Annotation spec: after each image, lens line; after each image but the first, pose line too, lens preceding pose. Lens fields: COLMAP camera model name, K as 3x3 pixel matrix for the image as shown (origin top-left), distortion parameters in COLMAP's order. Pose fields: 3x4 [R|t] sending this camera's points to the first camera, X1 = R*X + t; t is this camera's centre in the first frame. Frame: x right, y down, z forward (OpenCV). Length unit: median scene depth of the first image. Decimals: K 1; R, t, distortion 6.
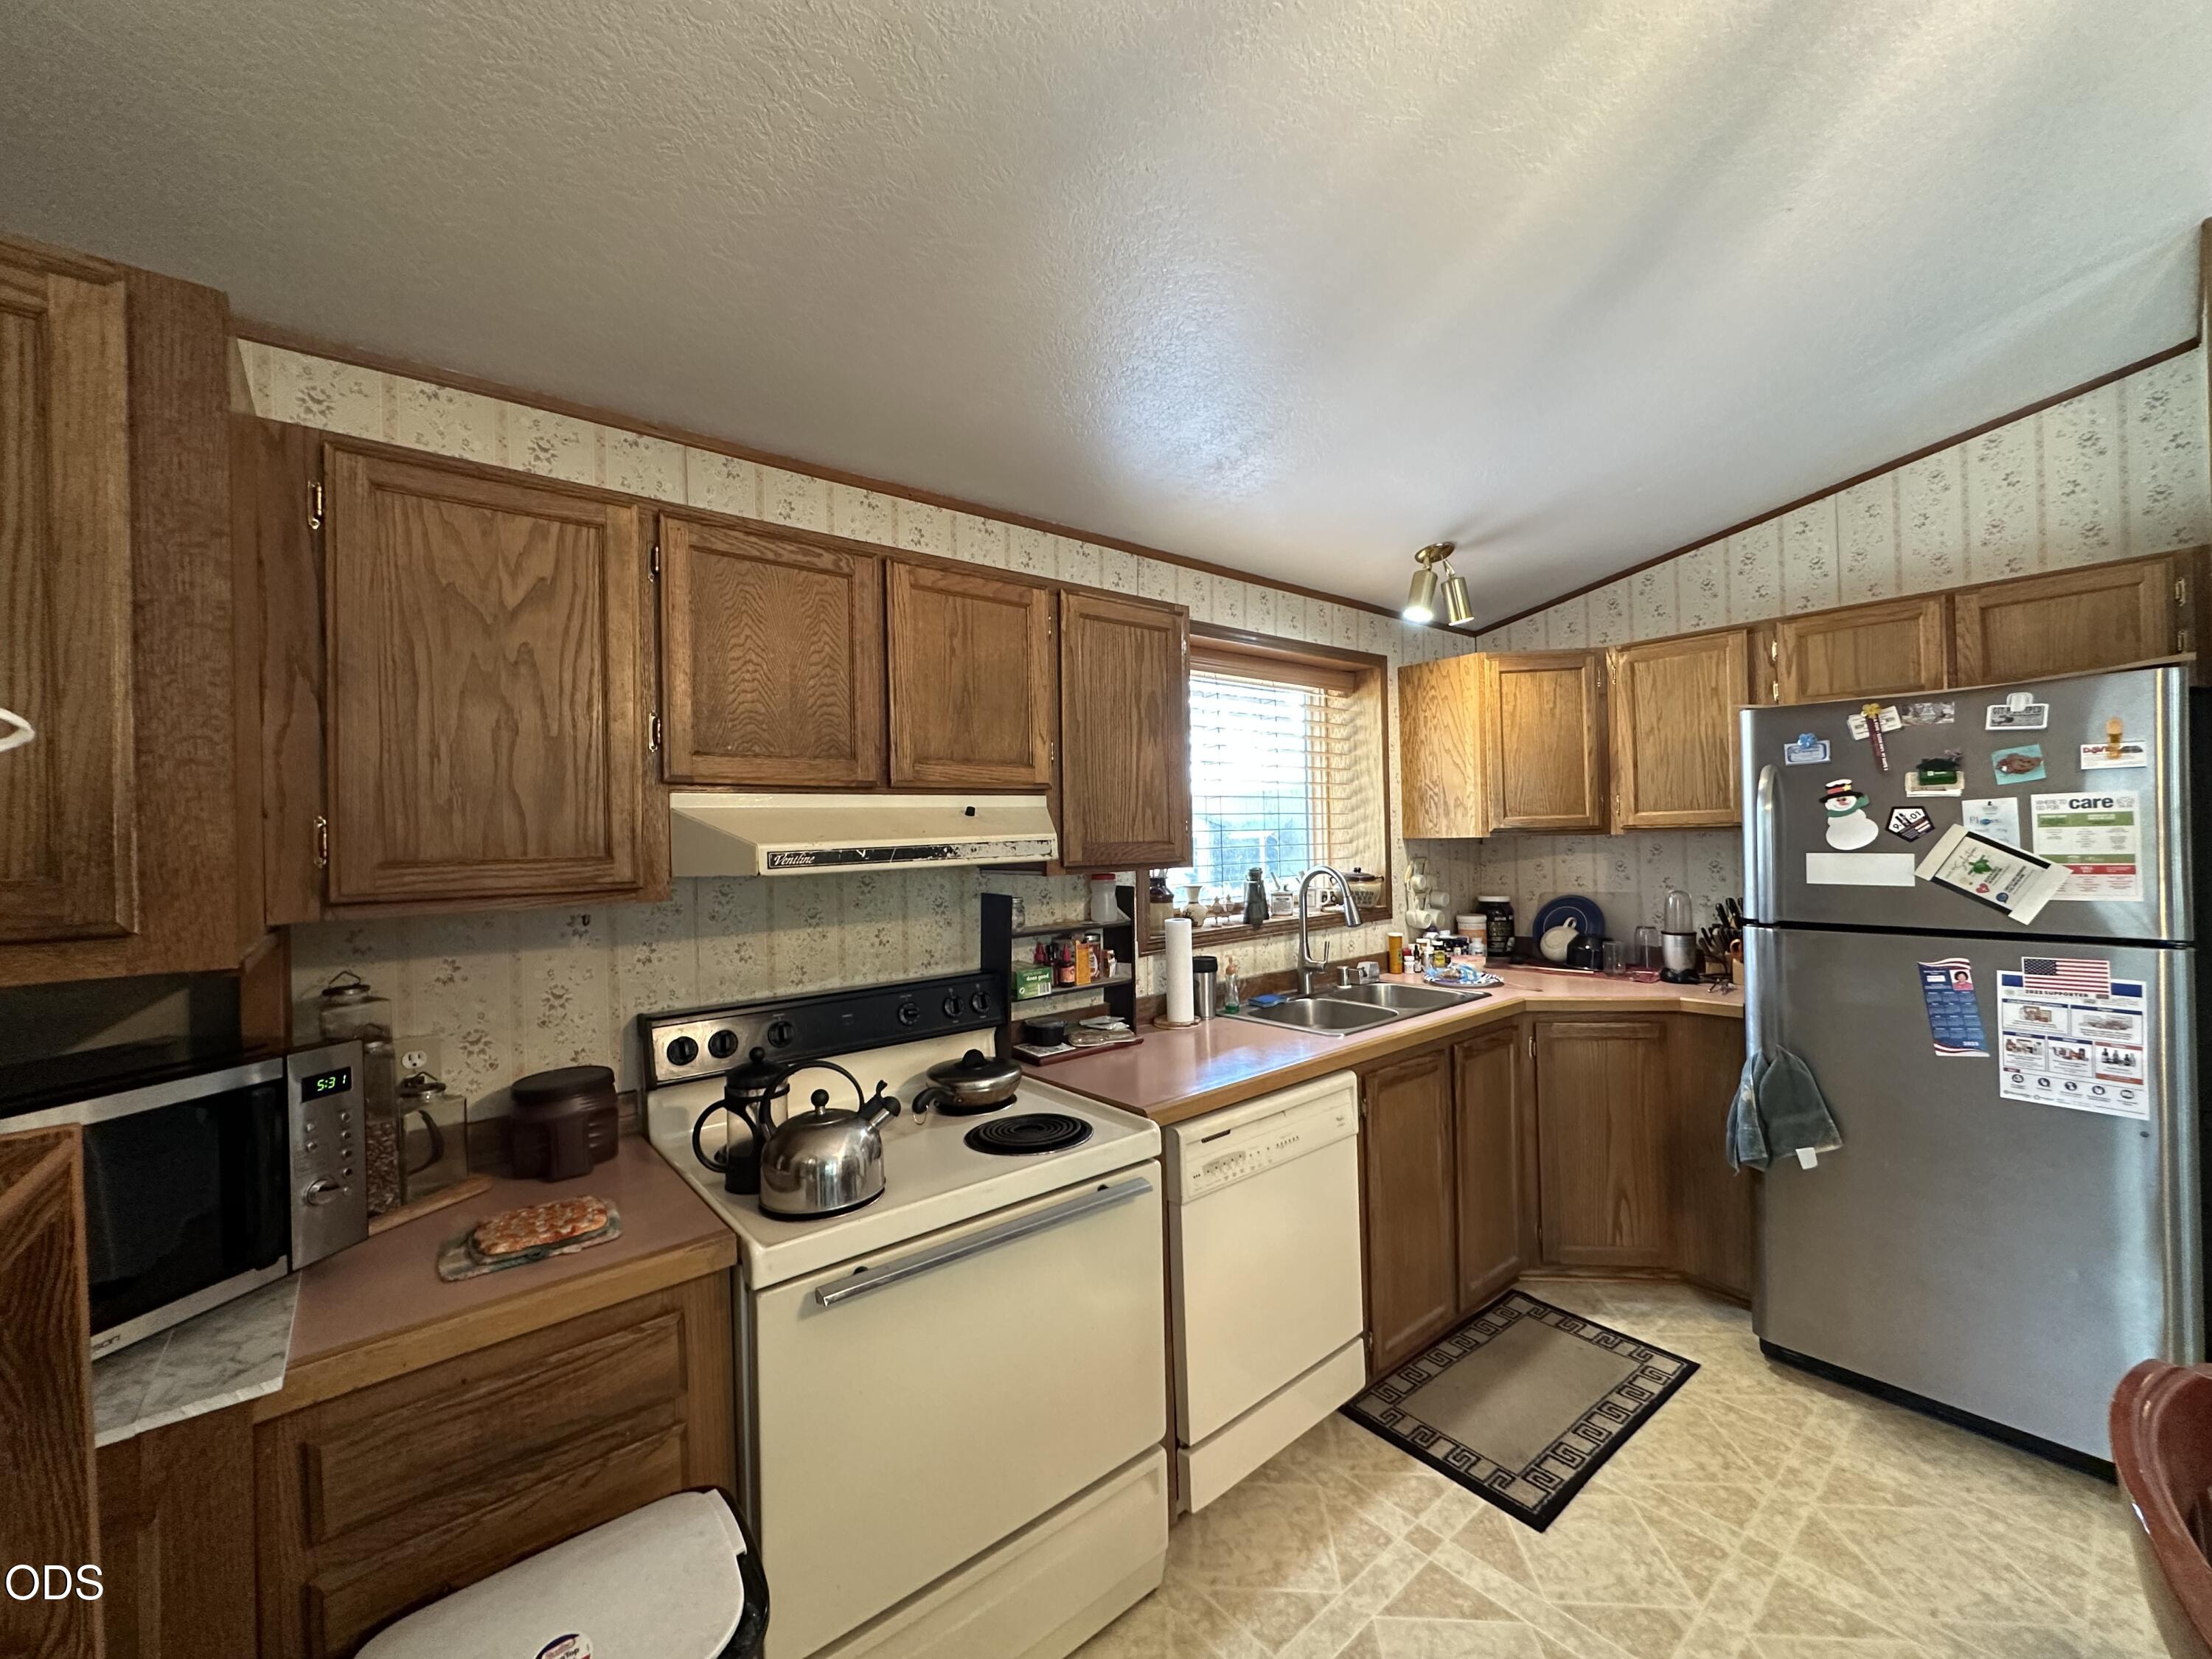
lens RADIAL K [[880.2, 0, 1106.0], [0, 880.2, 829.5], [0, 0, 1]] dist [-0.001290, -0.000128]
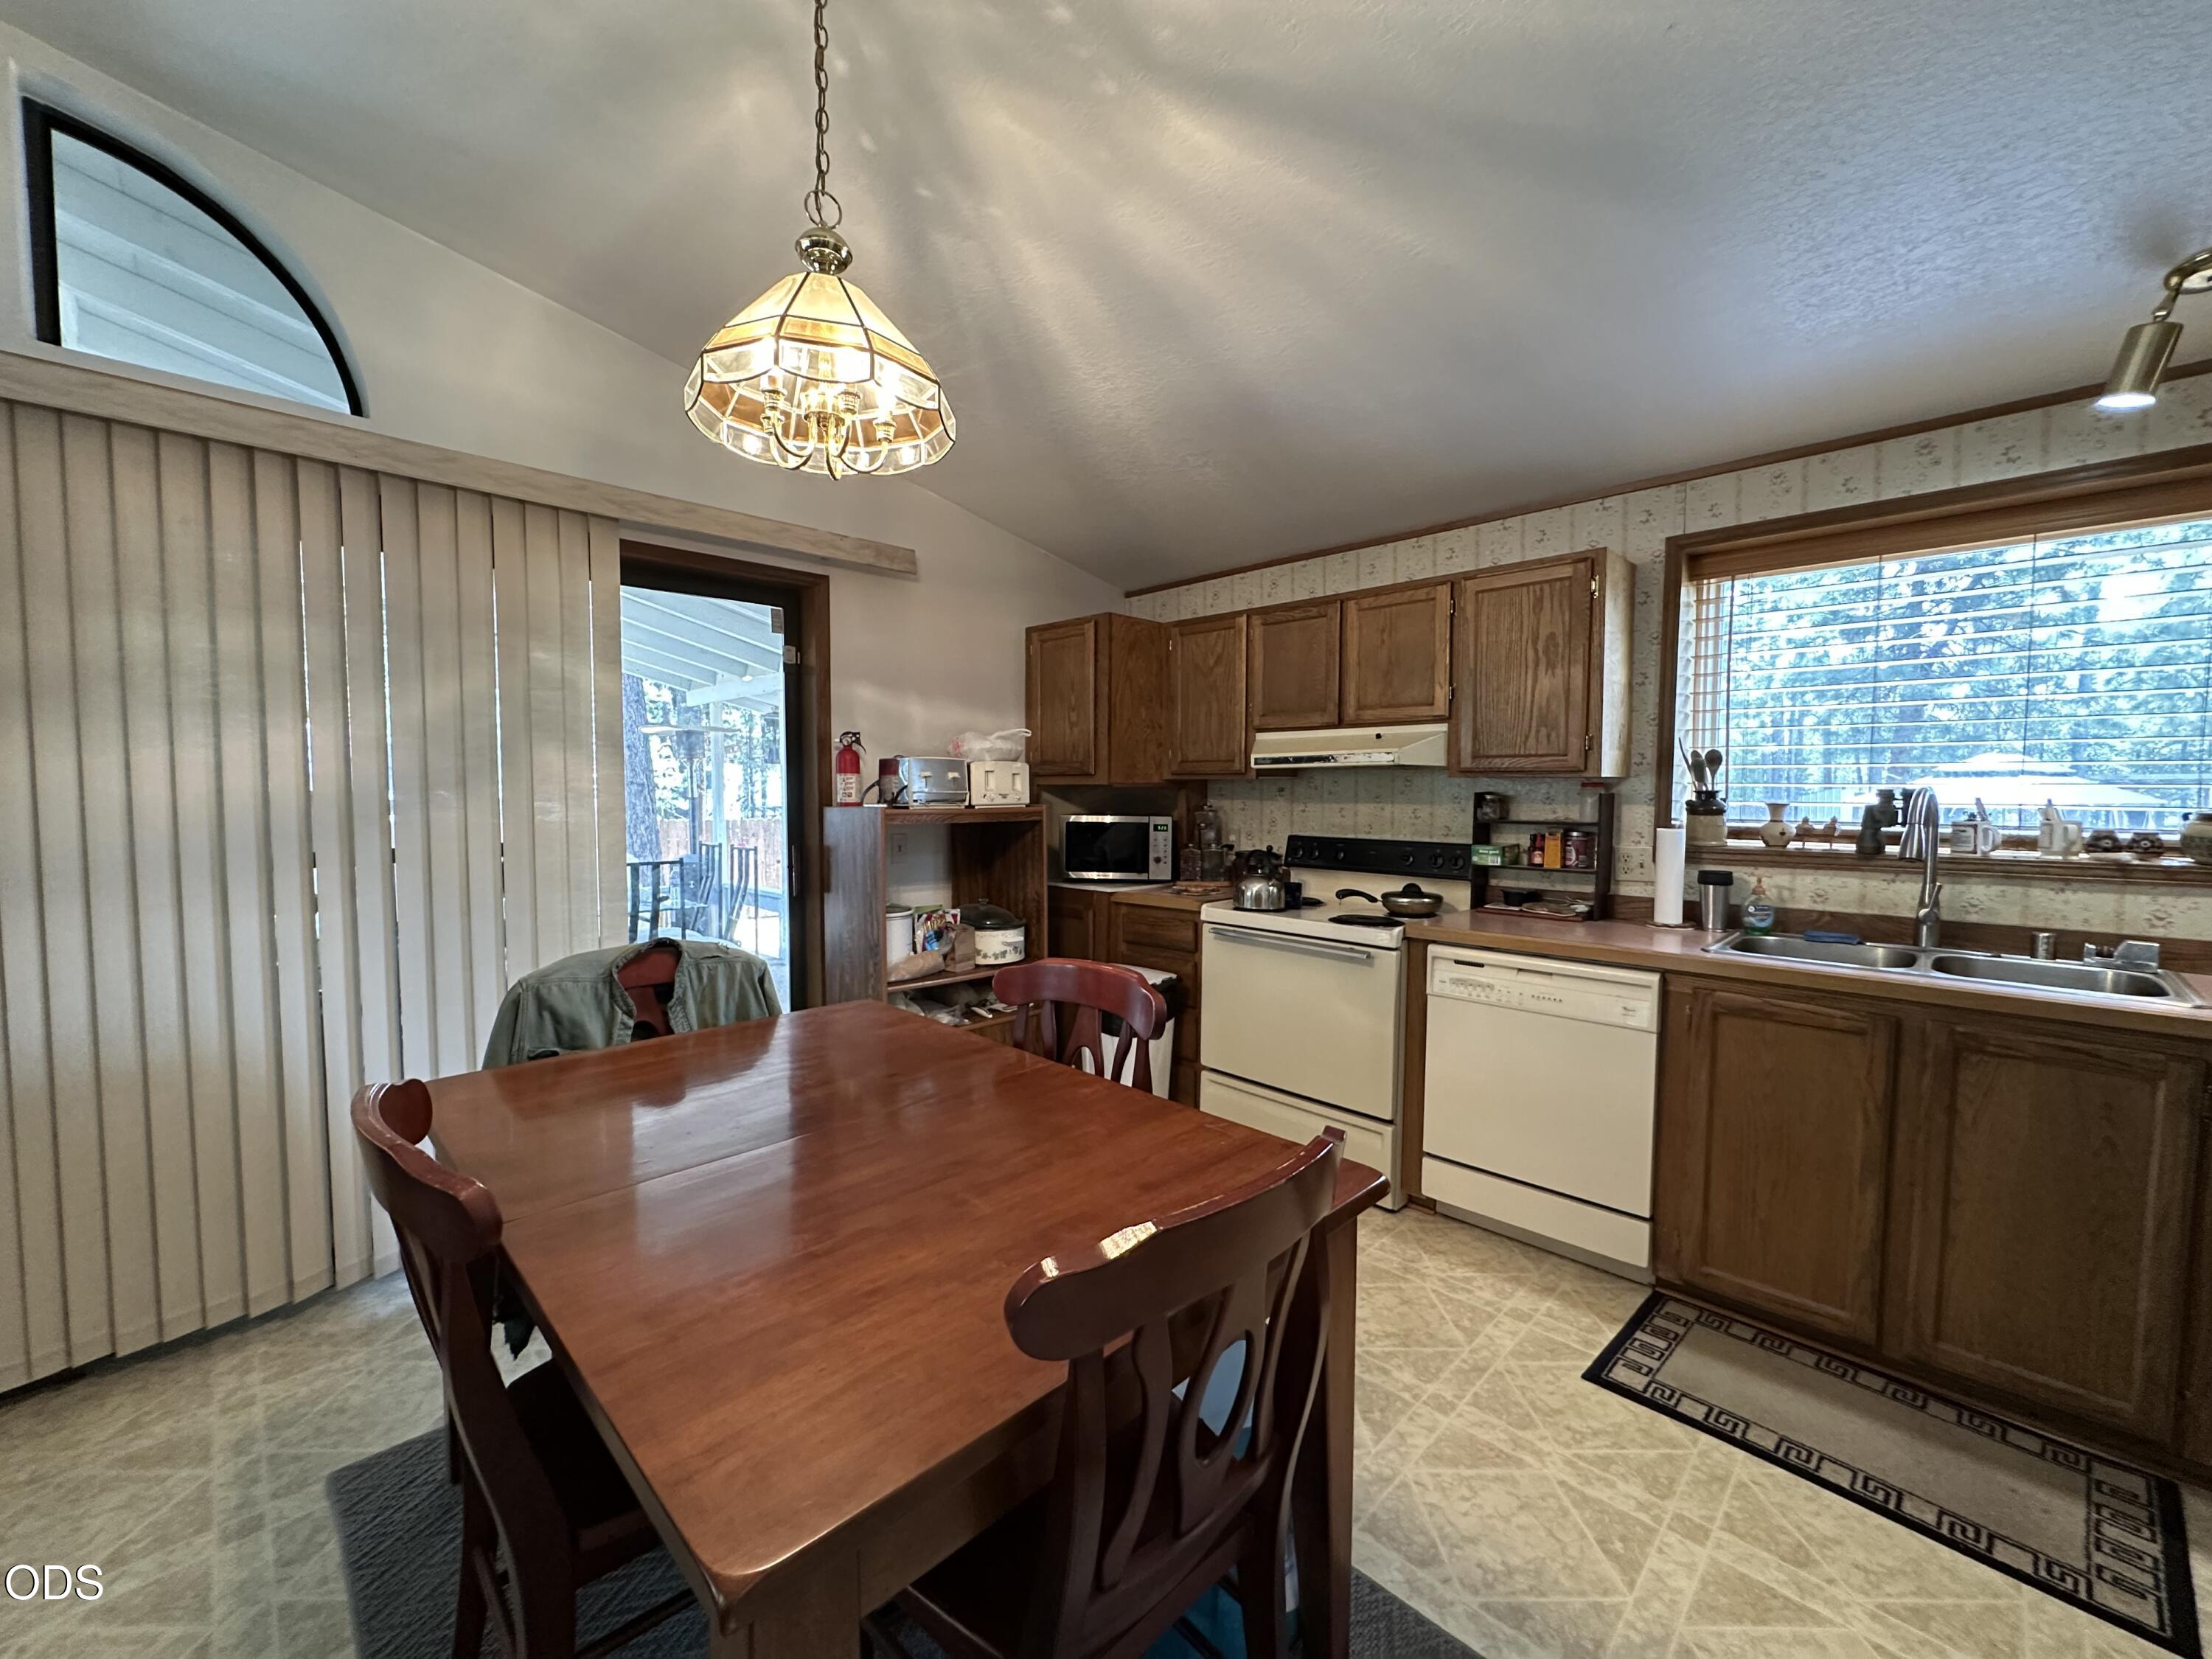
lens RADIAL K [[880.2, 0, 1106.0], [0, 880.2, 829.5], [0, 0, 1]] dist [-0.001290, -0.000128]
pose [[0.091608, 0.076928, -0.992819, 1.441528], [0.002817, 0.996988, 0.077511, 0.024961], [0.995791, -0.009897, 0.091115, 0.300525]]
